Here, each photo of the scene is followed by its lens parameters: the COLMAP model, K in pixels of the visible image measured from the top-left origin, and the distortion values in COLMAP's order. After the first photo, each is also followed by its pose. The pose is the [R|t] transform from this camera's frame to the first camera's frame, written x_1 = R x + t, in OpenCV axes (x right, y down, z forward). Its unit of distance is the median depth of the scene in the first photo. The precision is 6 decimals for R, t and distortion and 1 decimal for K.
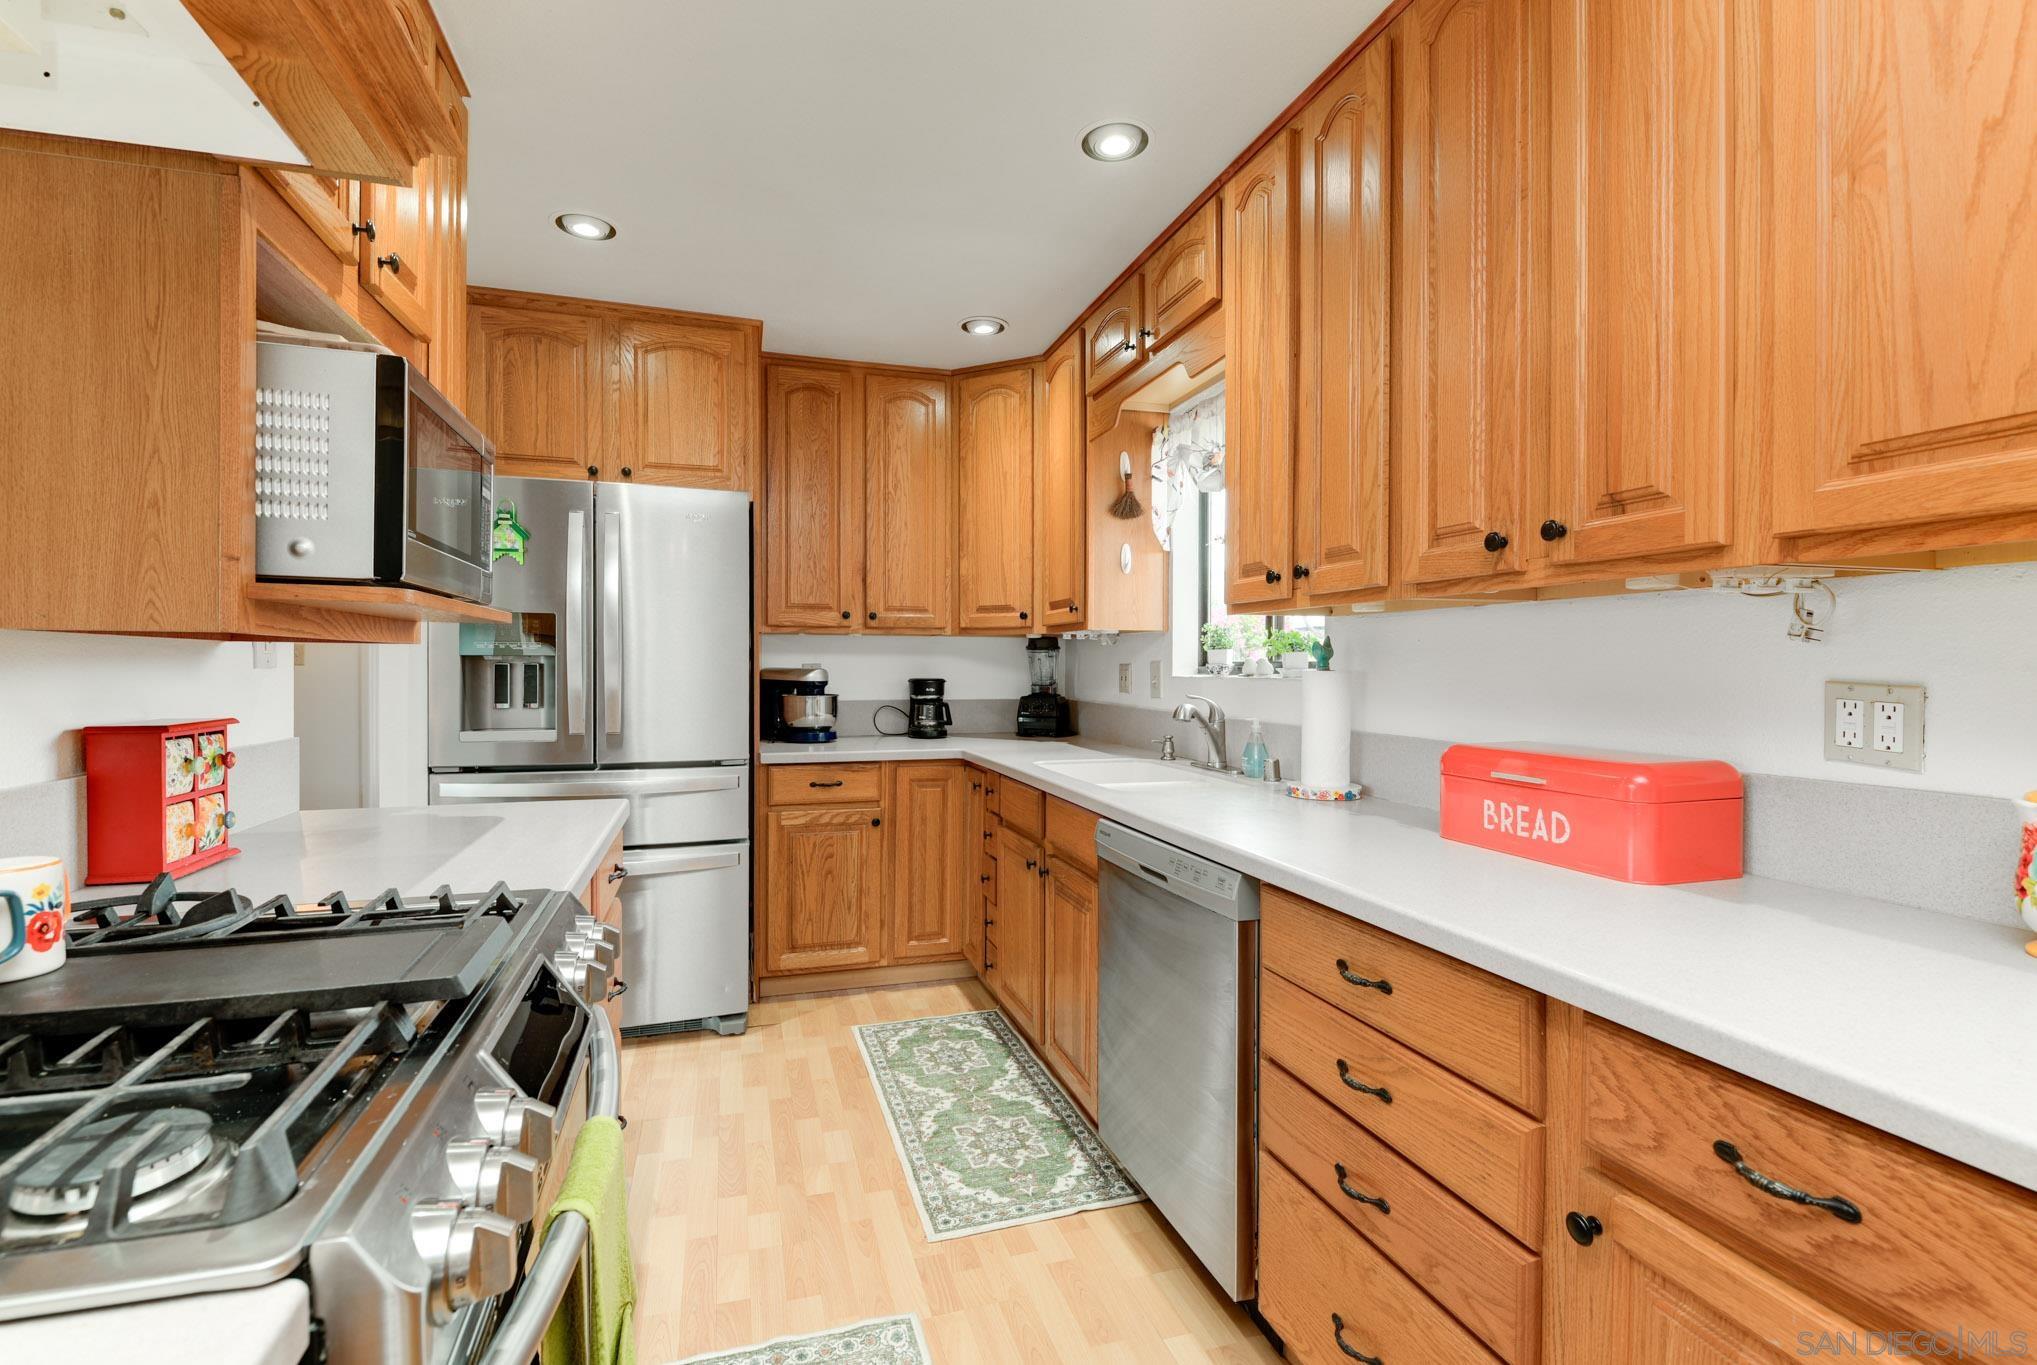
lens RADIAL K [[932.2, 0, 1022.2], [0, 932.2, 671.6], [0, 0, 1]] dist [0.011515, -0.005957]
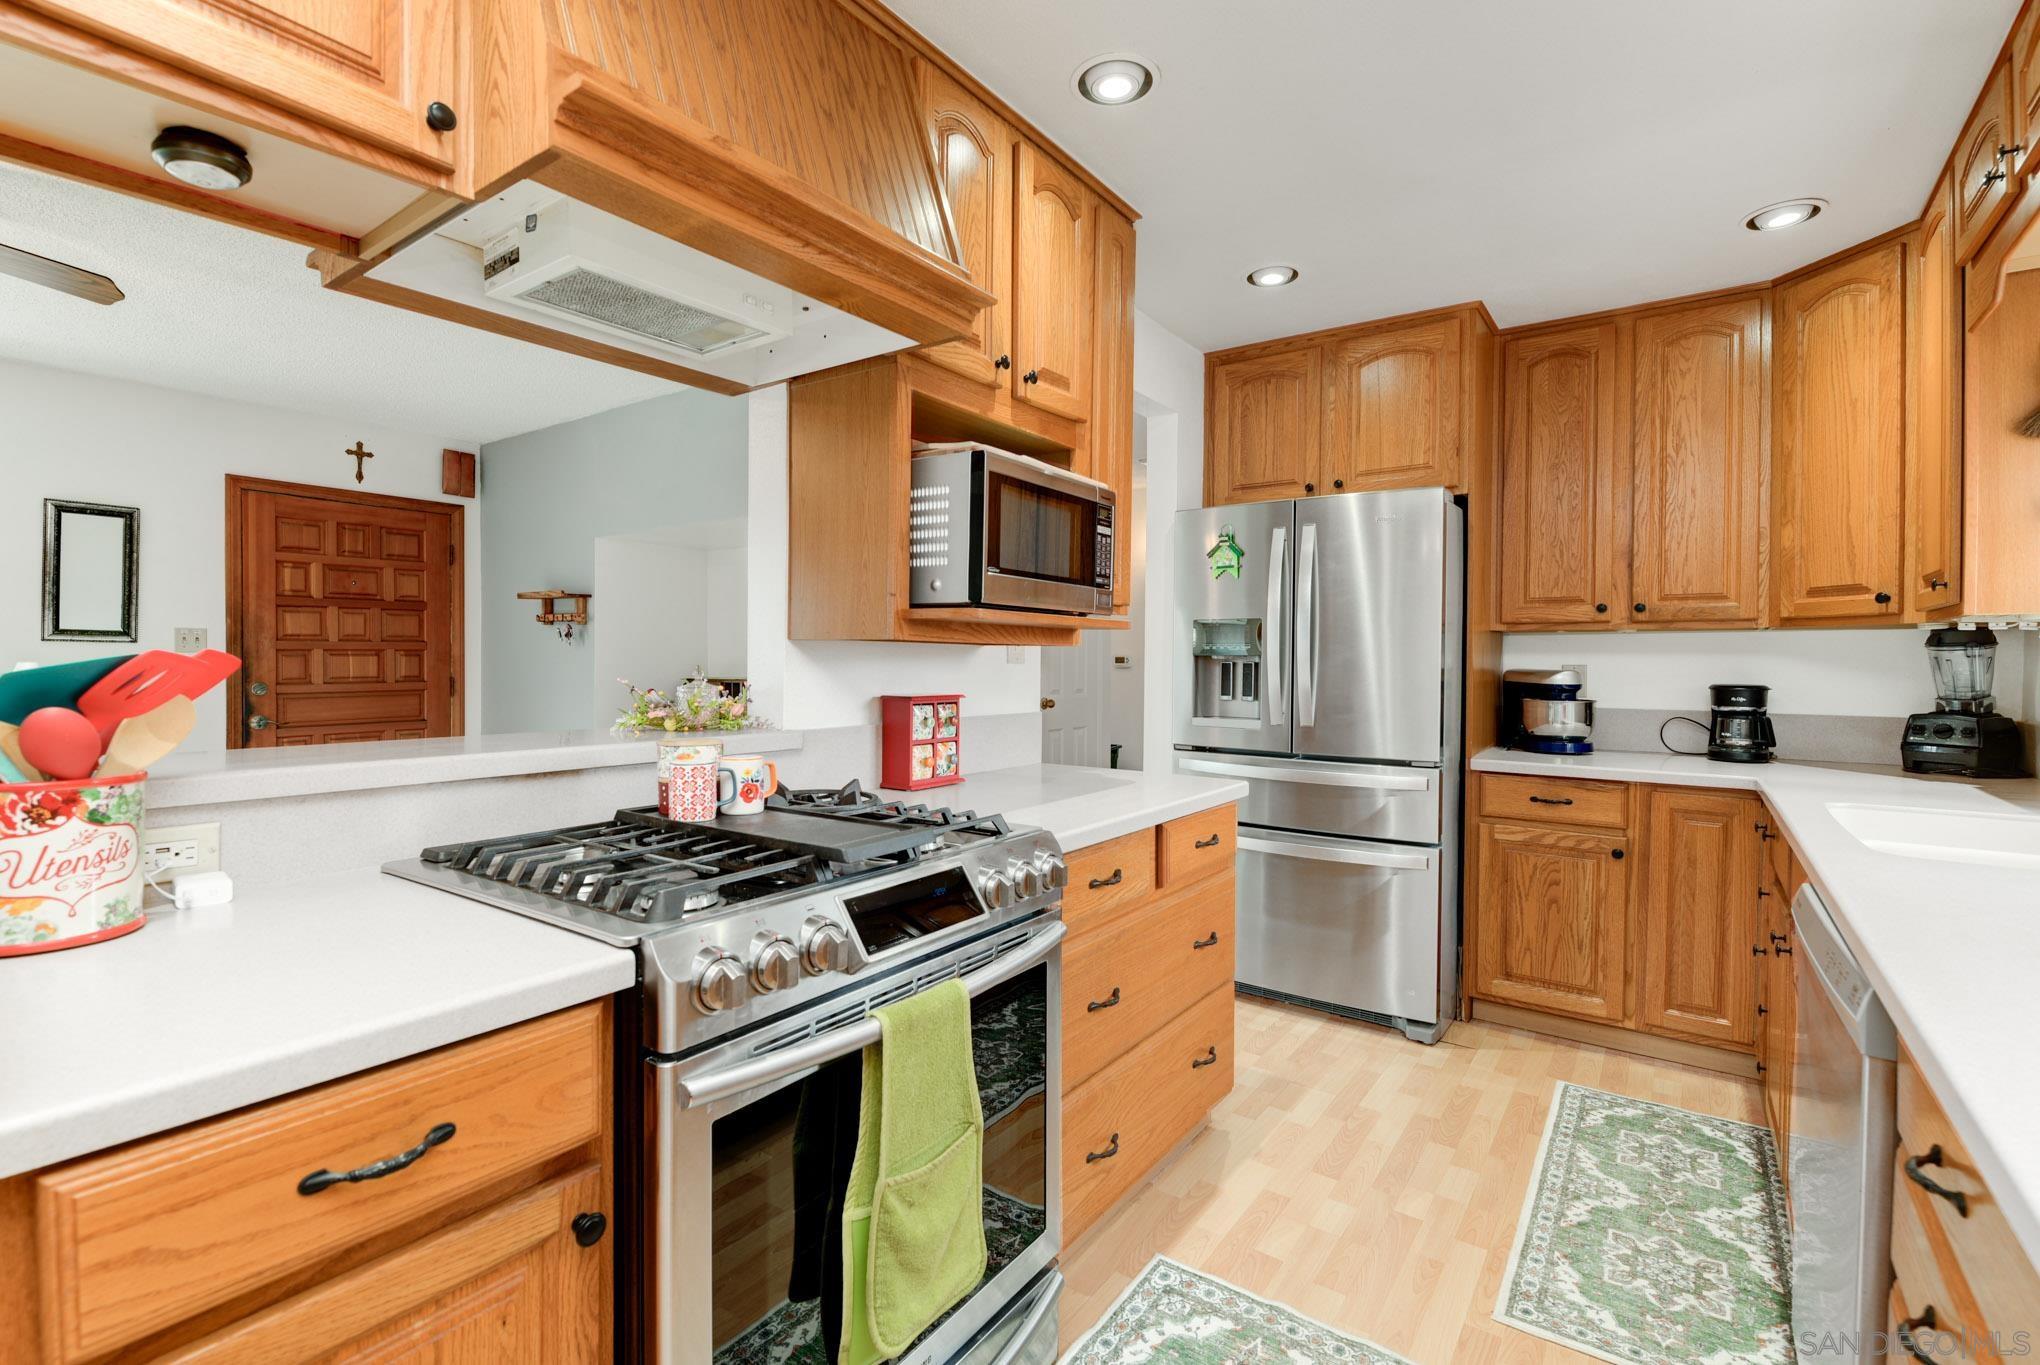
lens RADIAL K [[933.6, 0, 1018.5], [0, 933.6, 666.3], [0, 0, 1]] dist [0.011515, -0.005957]
pose [[0.601672, 0.006381, -0.798718, 0.202721], [-0.013270, 0.999910, -0.002008, 0.001927], [0.798633, 0.011808, 0.601703, 0.063398]]
